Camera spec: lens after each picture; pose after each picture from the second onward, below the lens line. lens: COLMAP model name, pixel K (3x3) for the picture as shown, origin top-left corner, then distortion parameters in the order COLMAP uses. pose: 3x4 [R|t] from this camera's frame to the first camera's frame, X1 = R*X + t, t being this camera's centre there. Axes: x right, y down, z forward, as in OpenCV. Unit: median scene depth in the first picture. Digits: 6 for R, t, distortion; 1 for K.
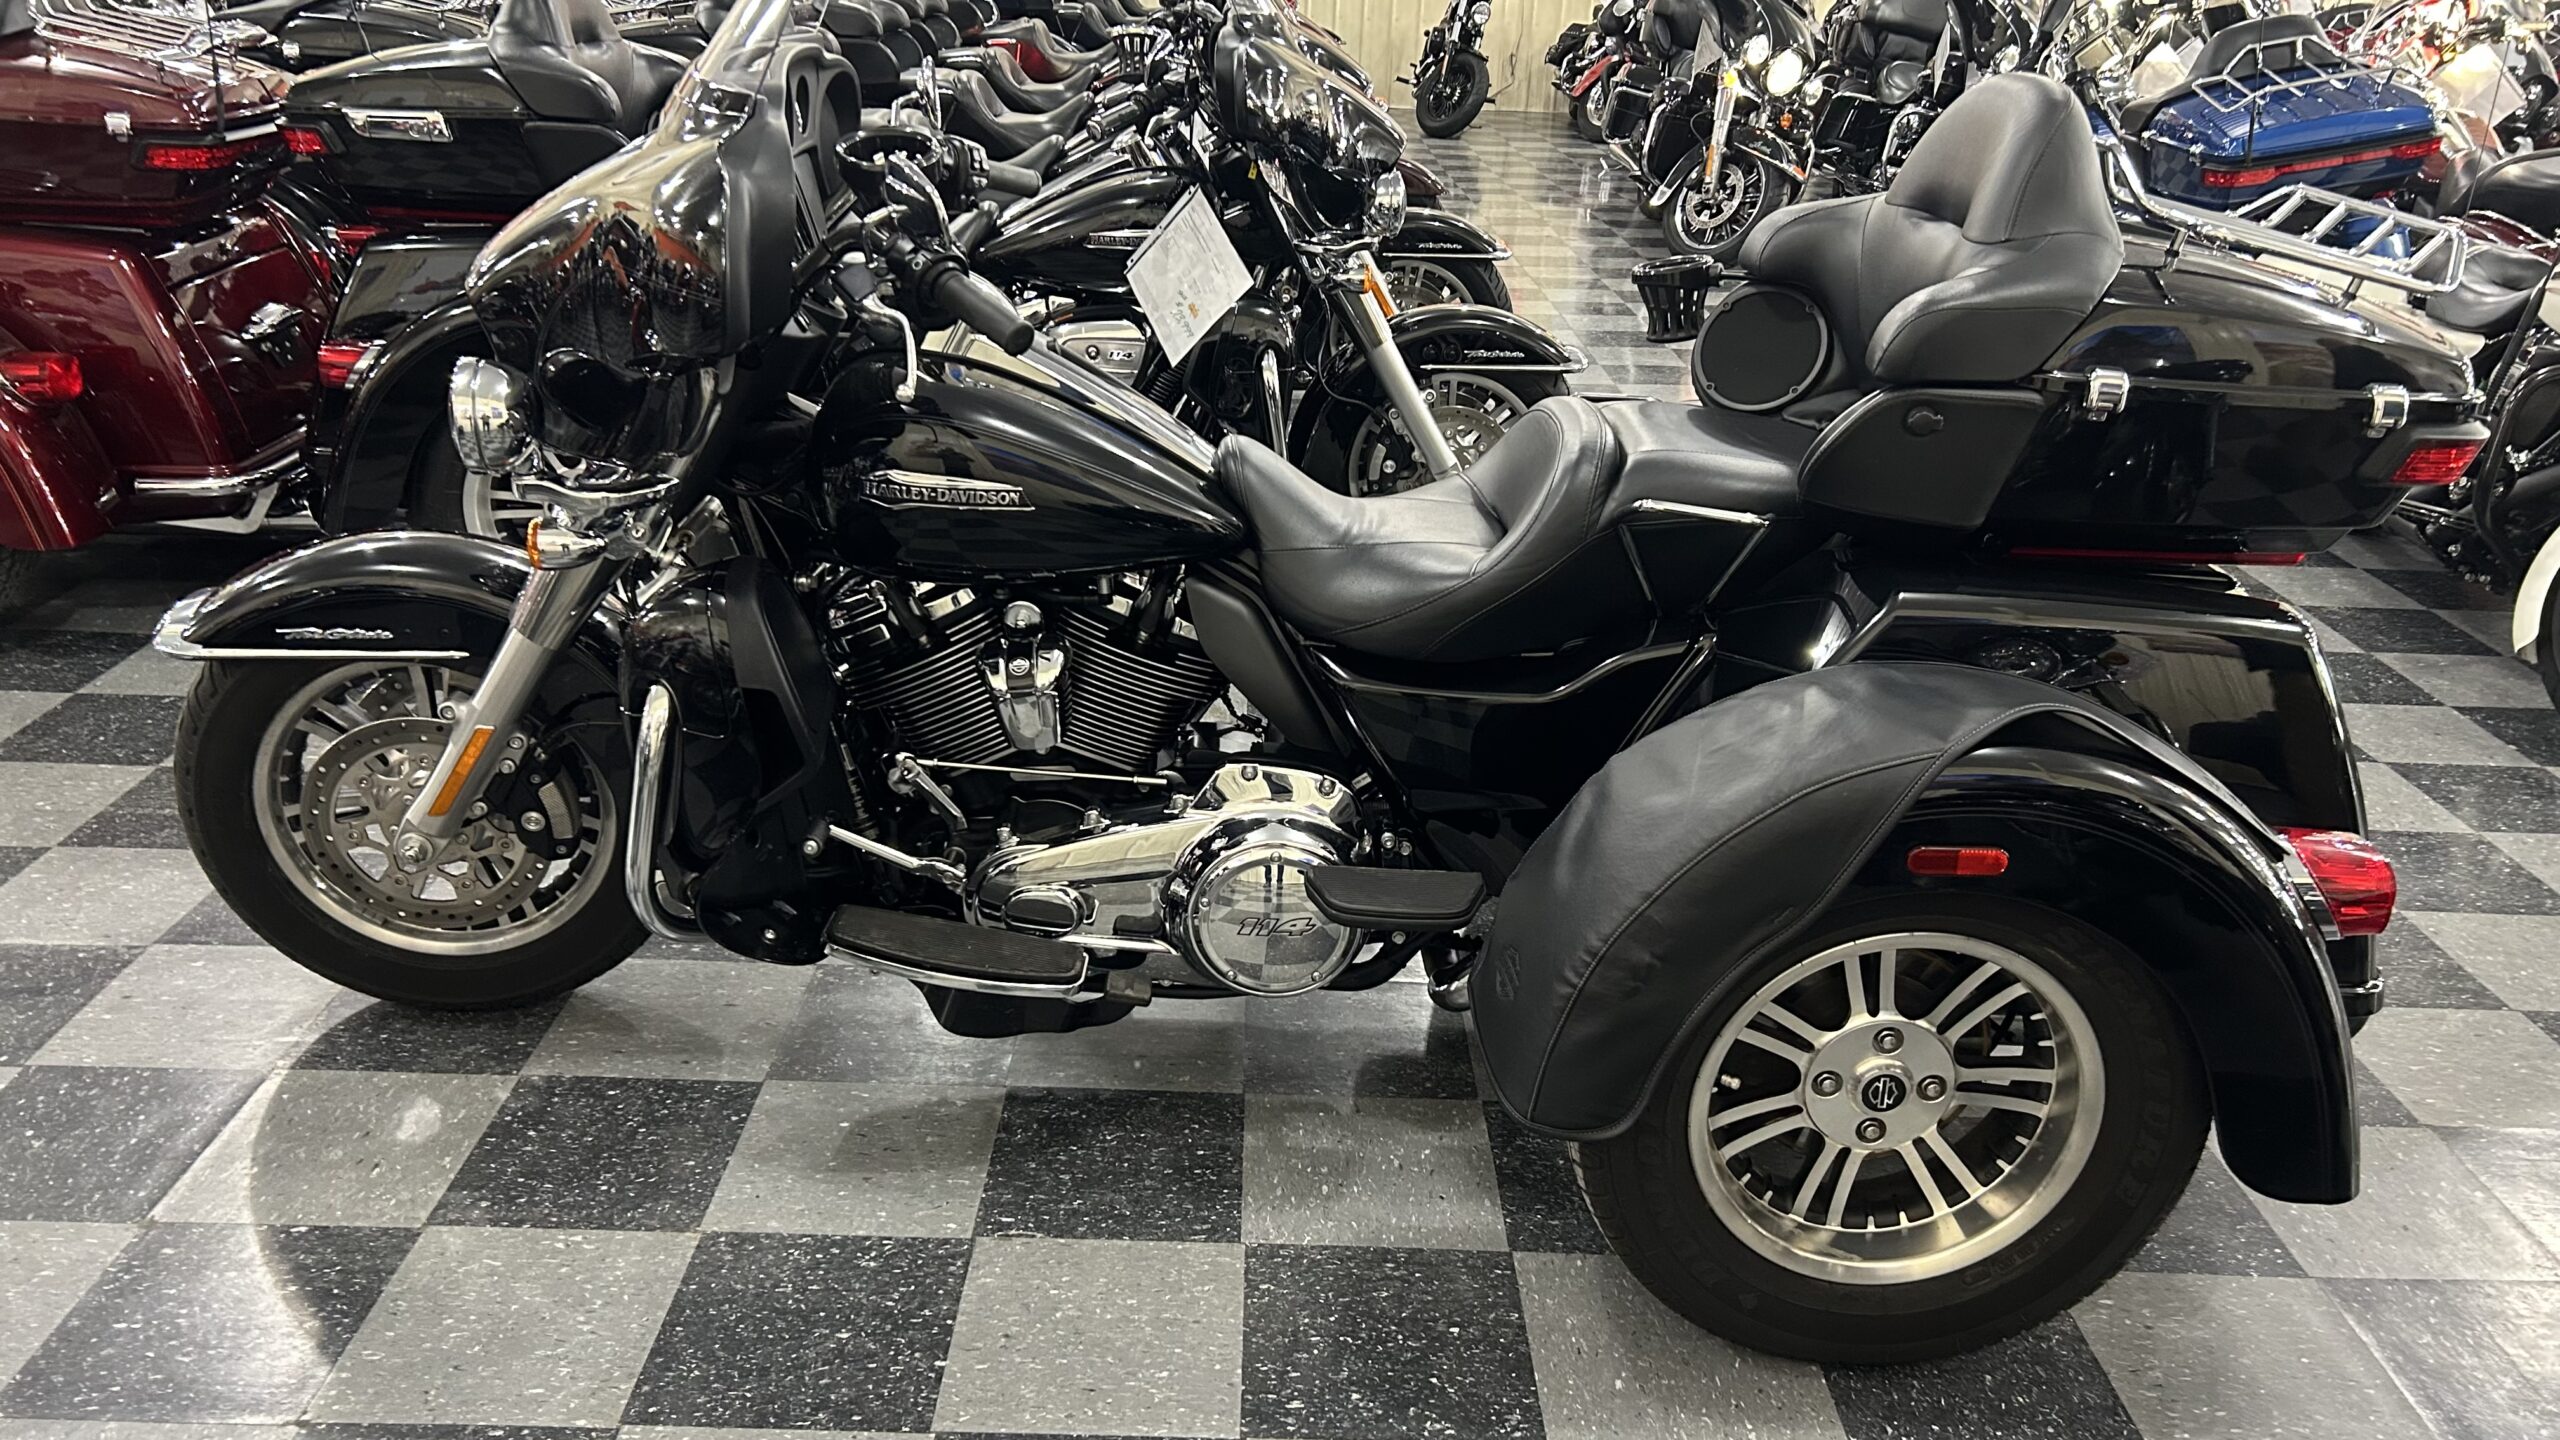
lens RADIAL K [[1955.4, 0, 1276.6], [0, 1955.4, 734.5], [0, 0, 1]] dist [0.059531, -0.058594]
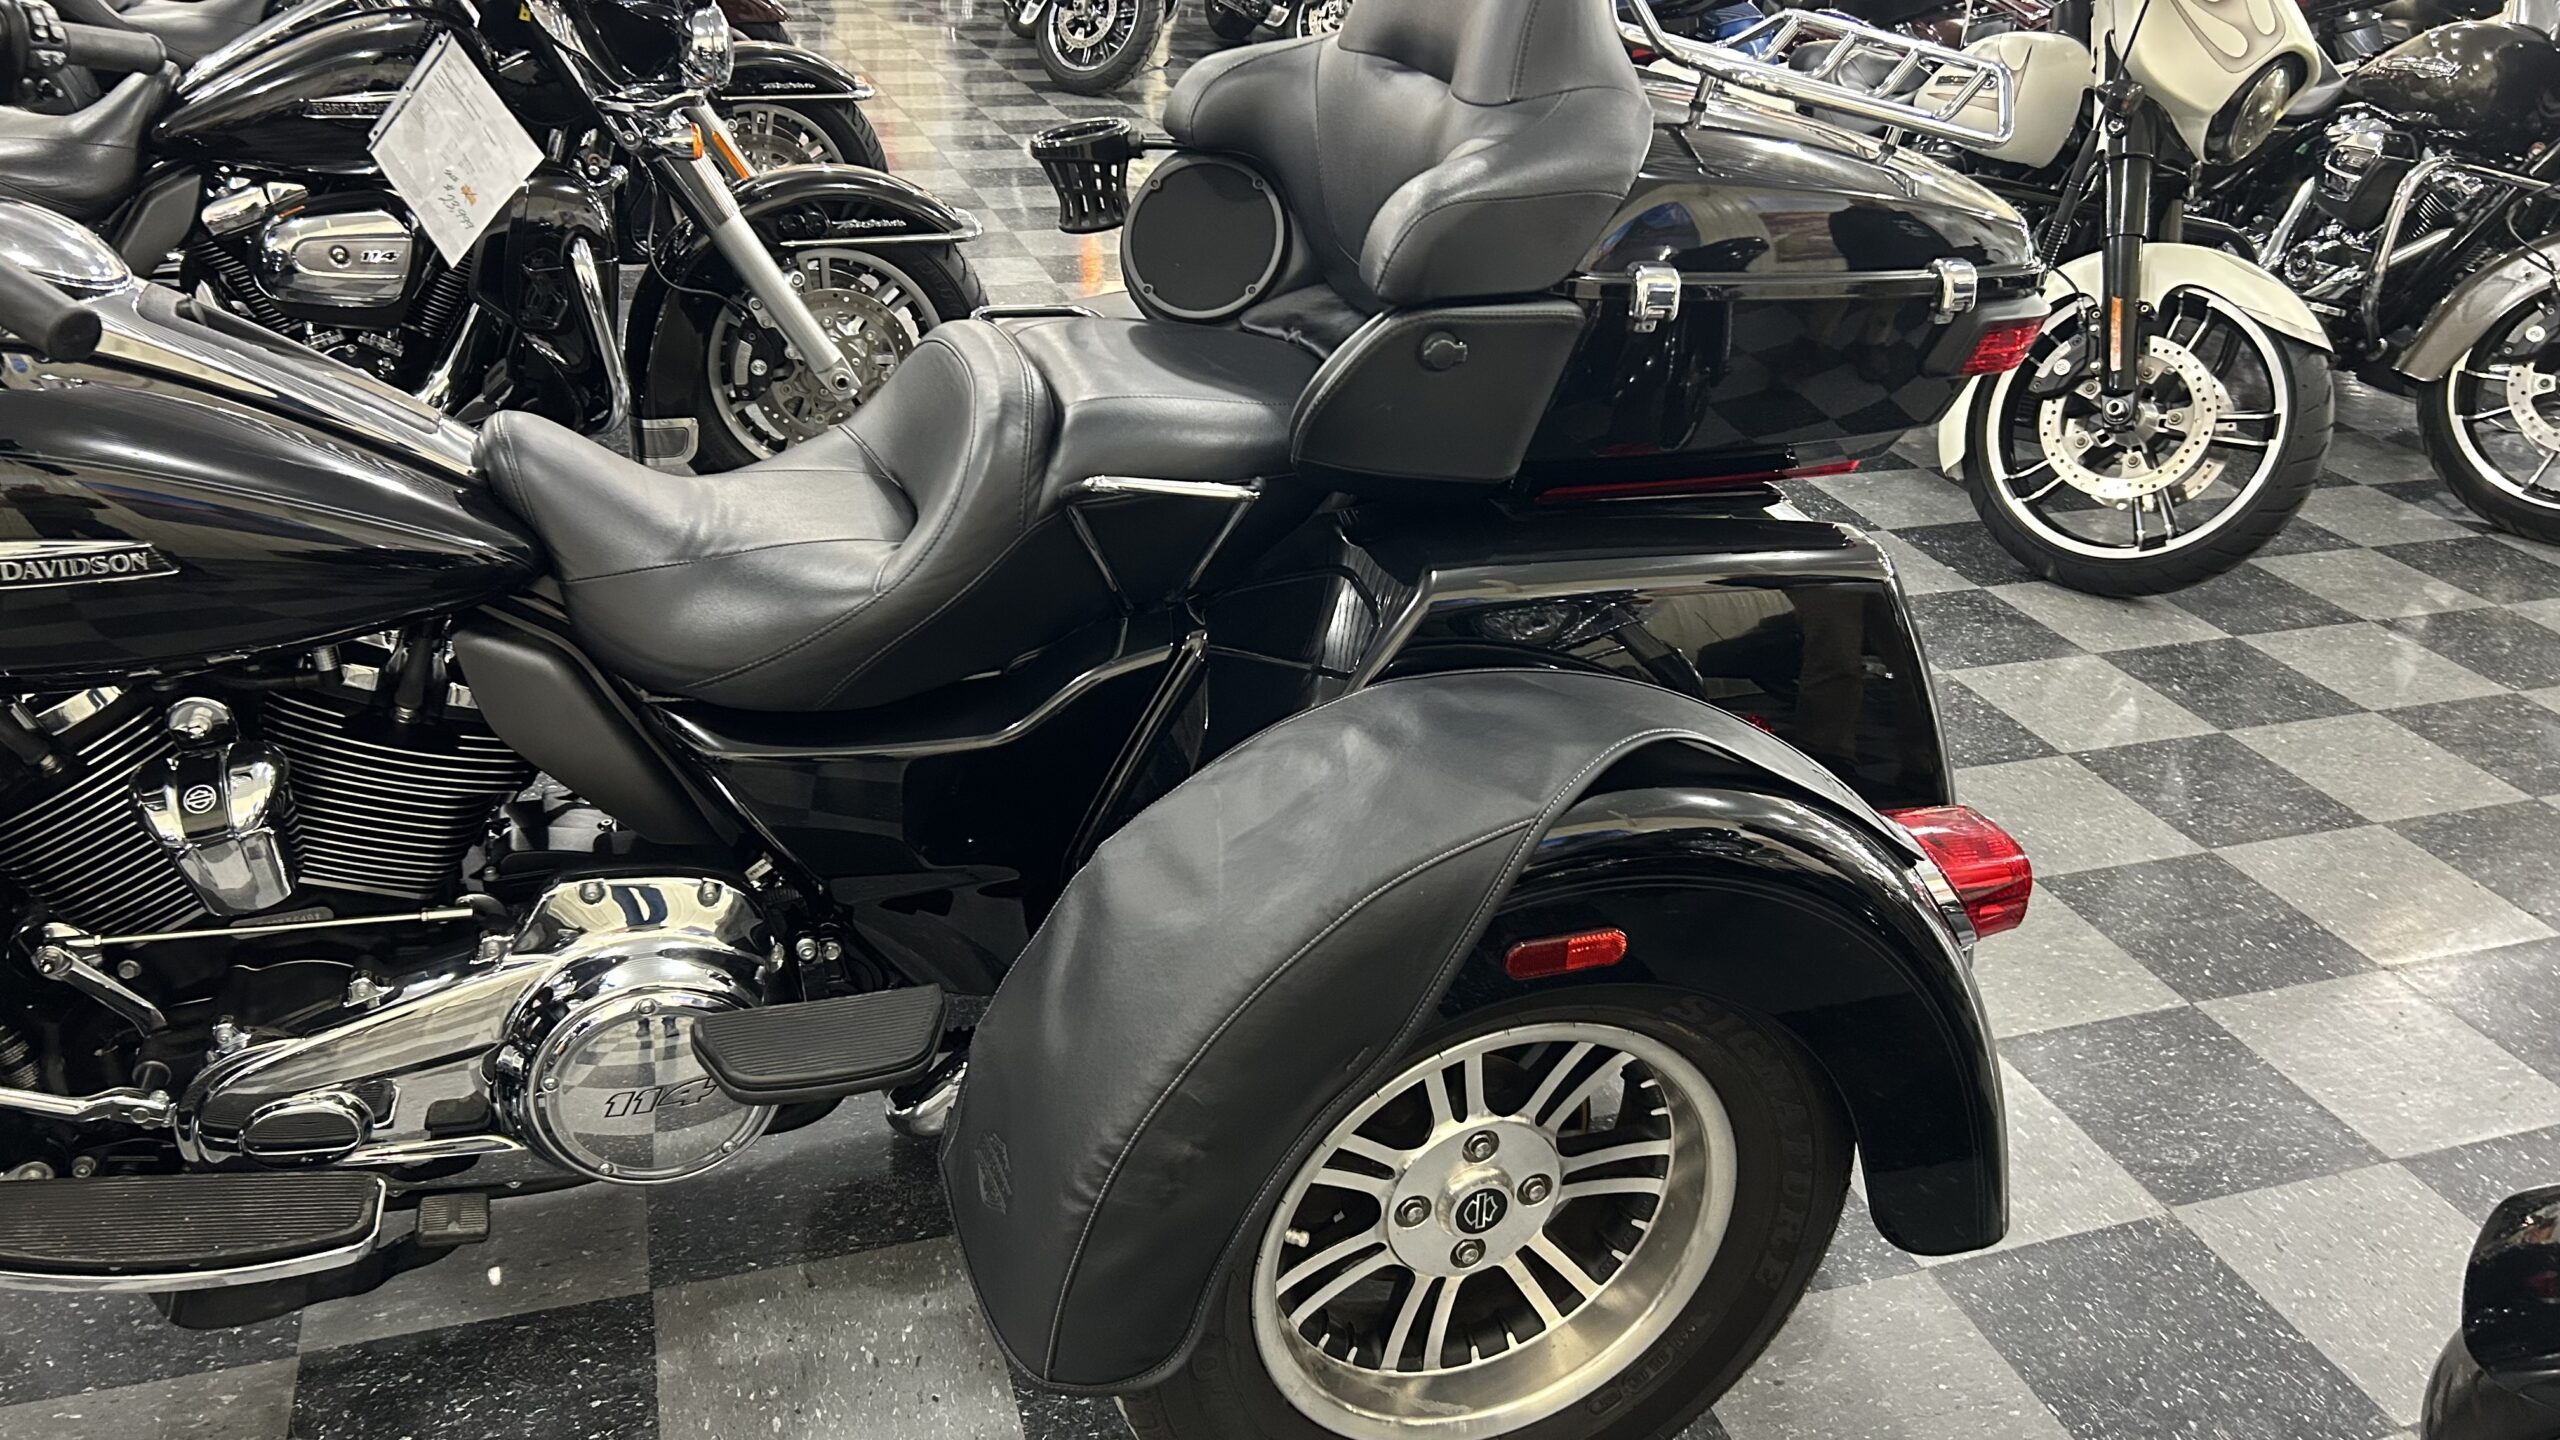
lens RADIAL K [[1955.4, 0, 1269.3], [0, 1955.4, 704.4], [0, 0, 1]] dist [0.059531, -0.058594]
pose [[0.953686, -0.129204, 0.271643, 0.034468], [0.108858, 0.990088, 0.088745, -0.083925], [-0.280417, -0.055064, 0.958298, 0.242492]]
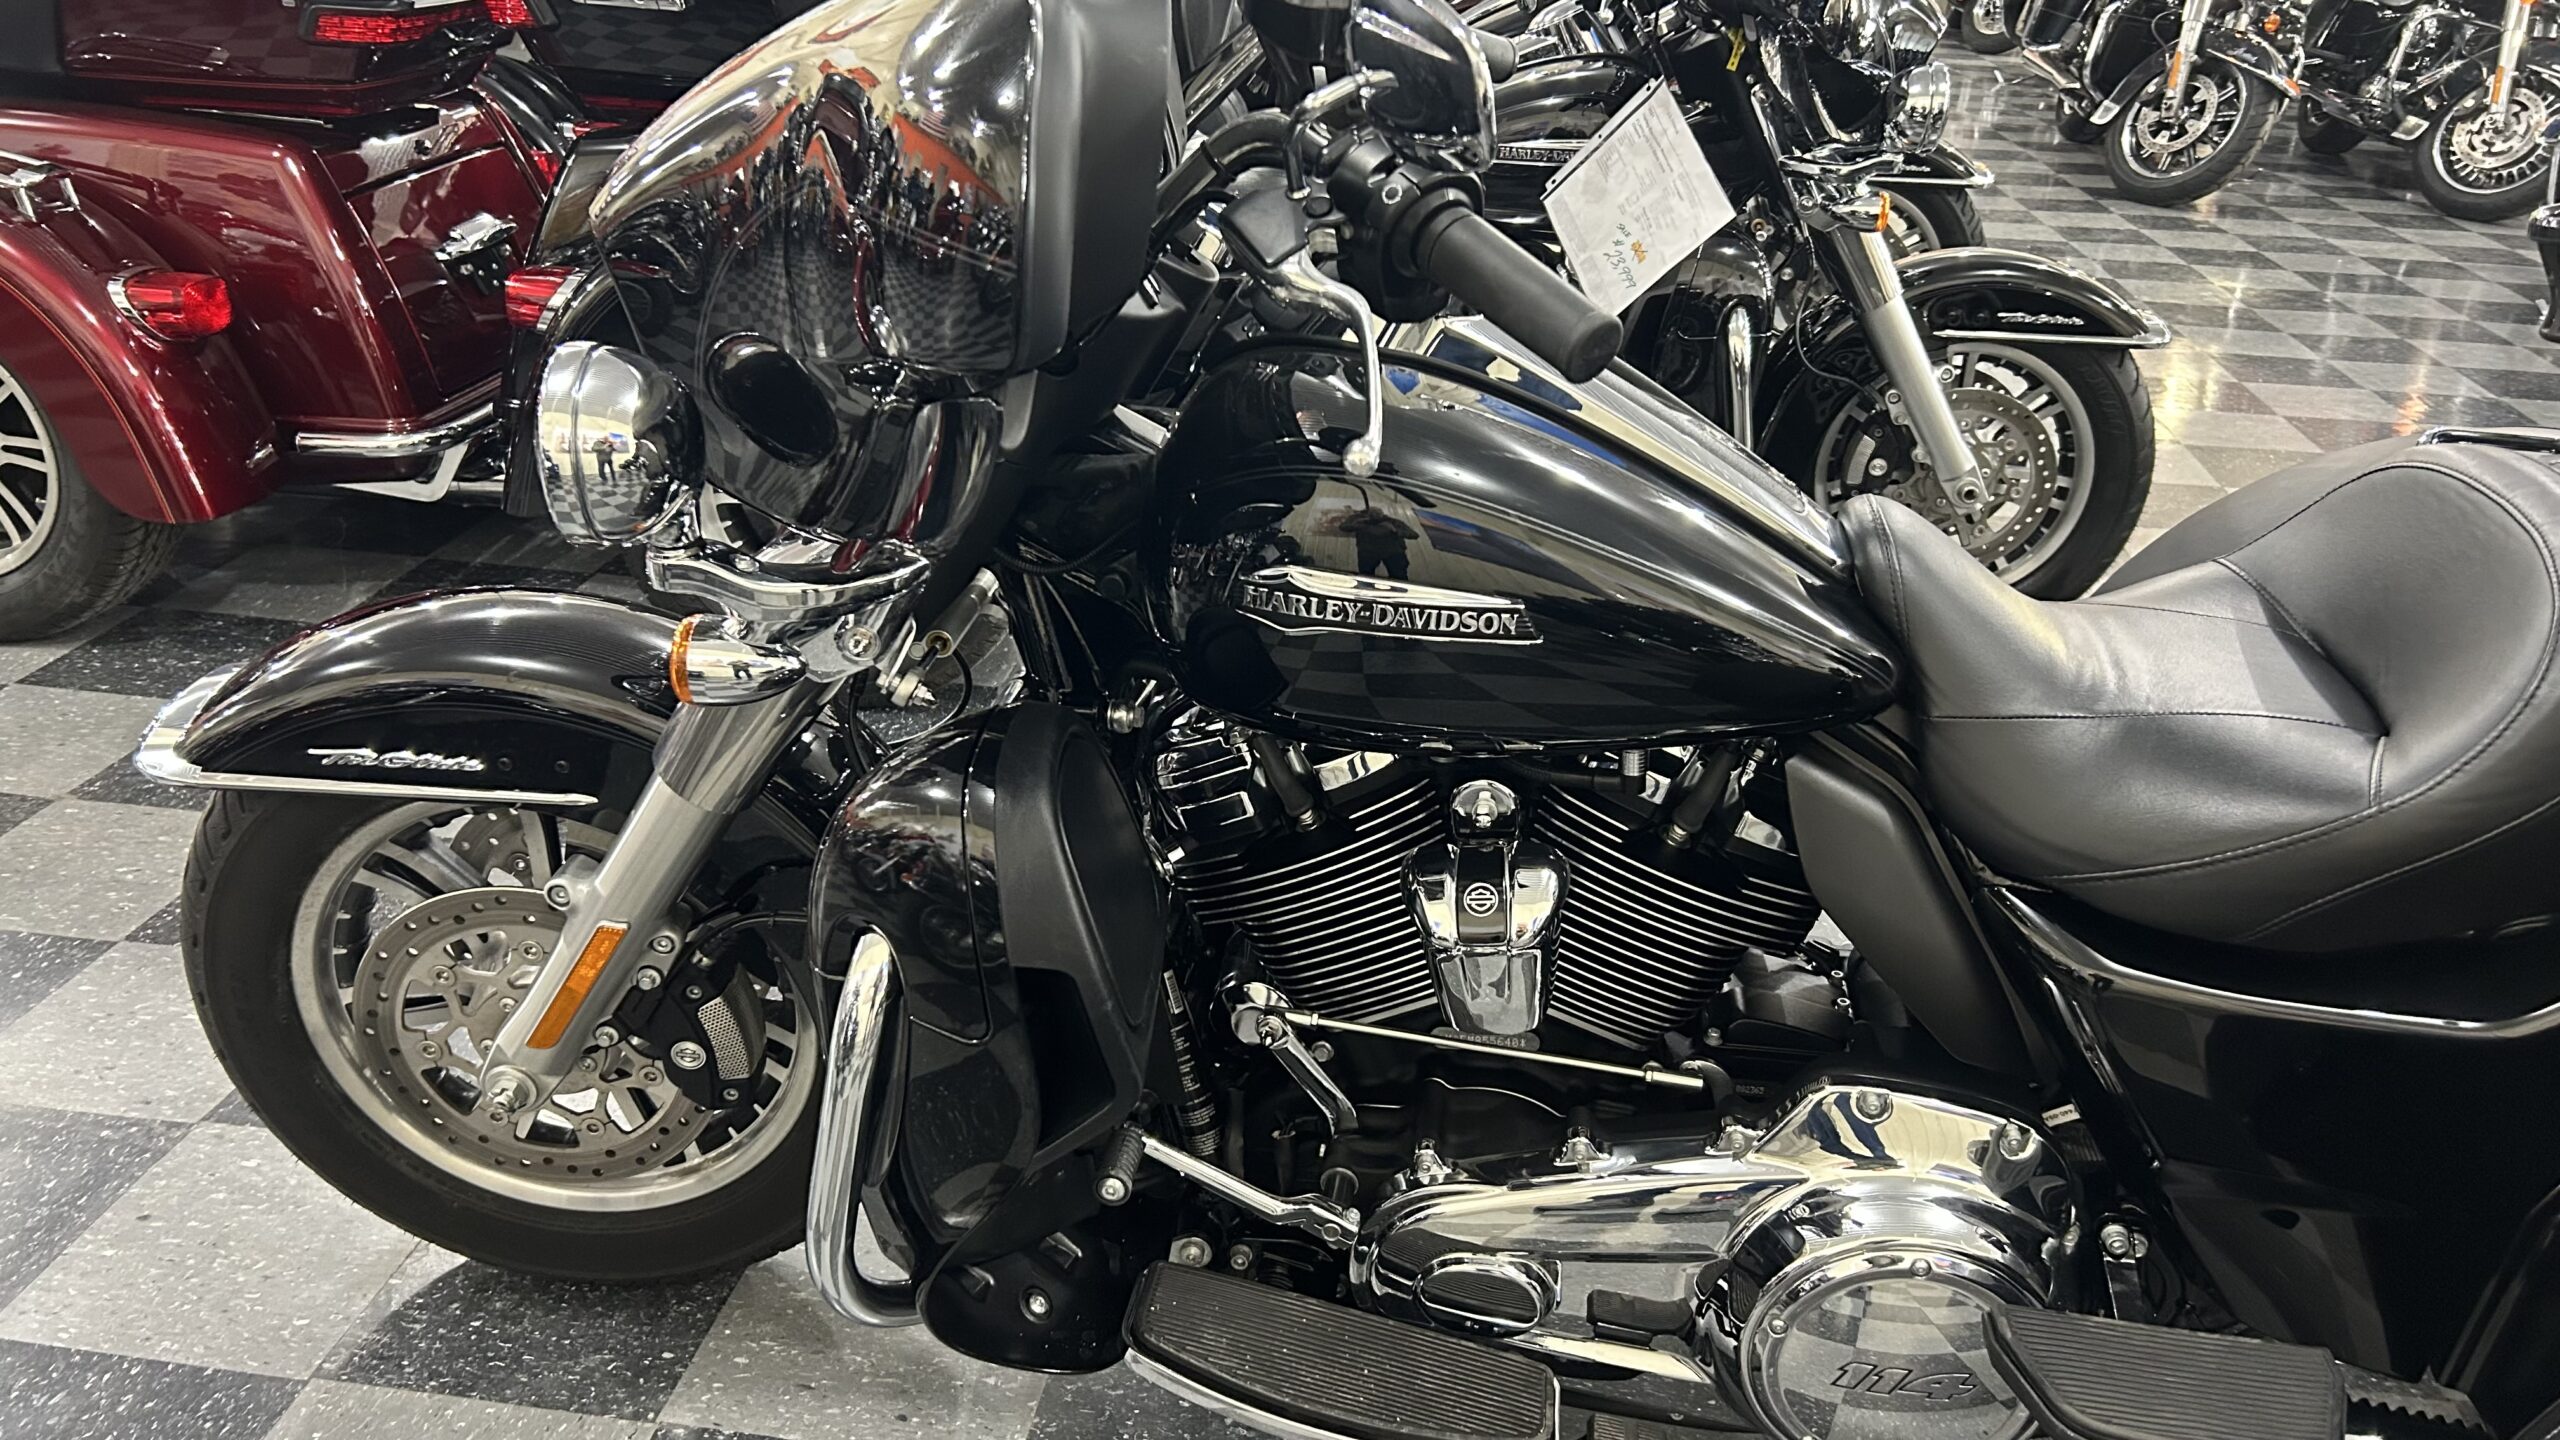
lens RADIAL K [[1955.4, 0, 1257.6], [0, 1955.4, 738.1], [0, 0, 1]] dist [0.059531, -0.058594]
pose [[0.988776, 0.060124, -0.136771, -0.116533], [-0.054458, 0.997510, 0.044801, -0.100327], [0.139124, -0.036850, 0.989589, 0.408748]]
